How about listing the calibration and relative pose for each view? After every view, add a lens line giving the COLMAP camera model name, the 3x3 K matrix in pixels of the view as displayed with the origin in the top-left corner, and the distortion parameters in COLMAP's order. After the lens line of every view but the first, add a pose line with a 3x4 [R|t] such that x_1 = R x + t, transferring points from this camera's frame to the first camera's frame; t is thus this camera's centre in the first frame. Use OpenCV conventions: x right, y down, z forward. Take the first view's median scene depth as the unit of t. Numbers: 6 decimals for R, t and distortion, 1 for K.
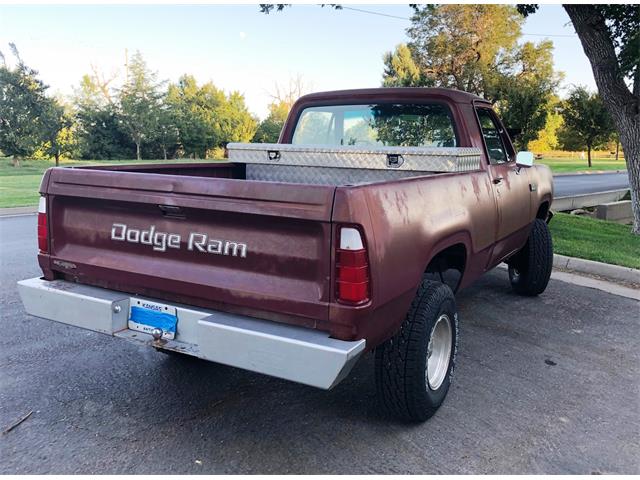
lens RADIAL K [[589.7, 0, 320.0], [0, 589.7, 240.0], [0, 0, 1]] dist [0.012199, -0.015026]
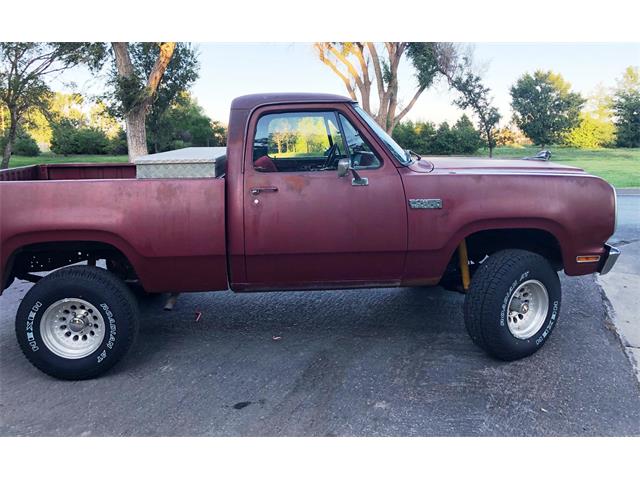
lens RADIAL K [[511.4, 0, 317.7], [0, 511.4, 205.8], [0, 0, 1]] dist [0.004943, 0.000604]
pose [[0.537778, 0.098357, -0.837329, 1.538775], [-0.113528, 0.992574, 0.043679, -0.184132], [0.835408, 0.071570, 0.544951, 0.981942]]
